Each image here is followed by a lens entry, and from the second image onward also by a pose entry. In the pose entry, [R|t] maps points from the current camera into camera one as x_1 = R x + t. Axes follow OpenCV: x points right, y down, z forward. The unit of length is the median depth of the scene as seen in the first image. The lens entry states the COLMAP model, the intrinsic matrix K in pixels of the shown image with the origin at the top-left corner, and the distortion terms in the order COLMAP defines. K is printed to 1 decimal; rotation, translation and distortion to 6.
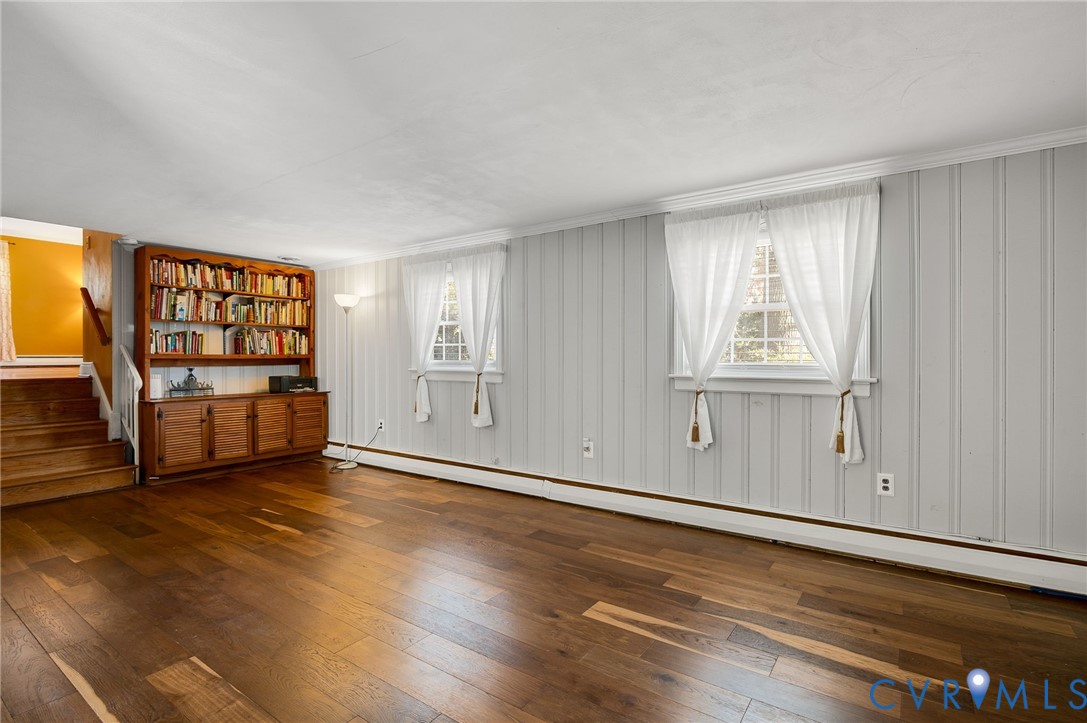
lens RADIAL K [[536.0, 0, 542.8], [0, 536.0, 354.9], [0, 0, 1]] dist [-0.001563, -0.000501]
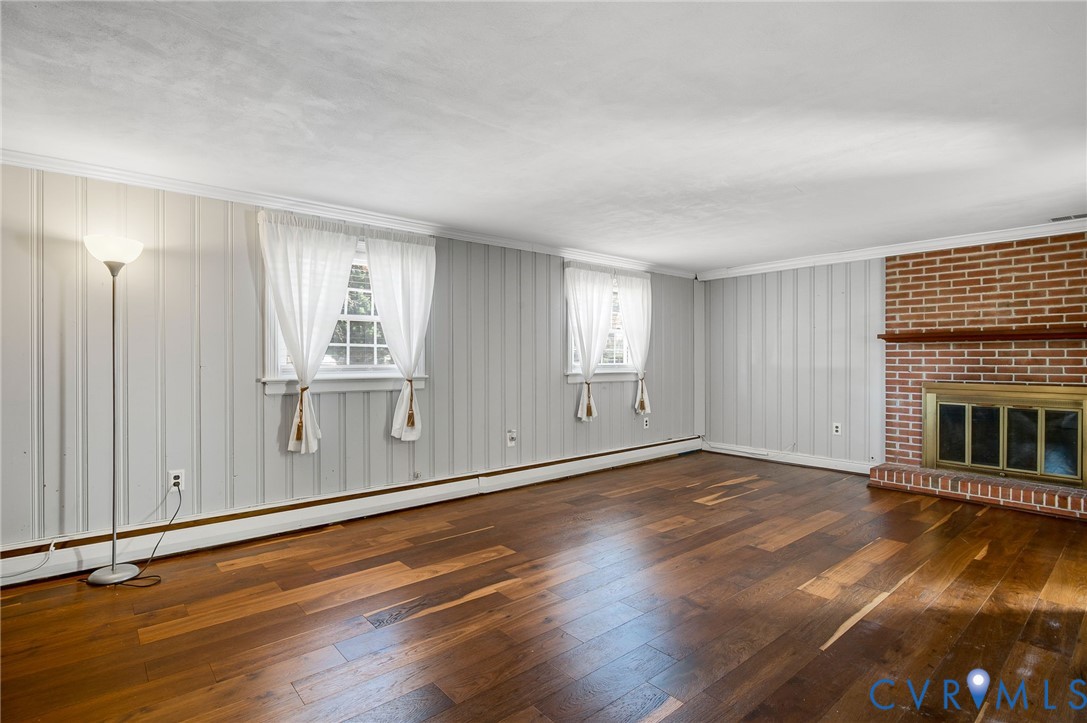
lens RADIAL K [[548.3, 0, 543.5], [0, 548.3, 361.5], [0, 0, 1]] dist [-0.001186, 0.000012]
pose [[0.223563, -0.005823, 0.974672, -1.020853], [-0.005210, 0.999961, 0.007169, -0.002566], [-0.974676, -0.006680, 0.223524, 0.635192]]
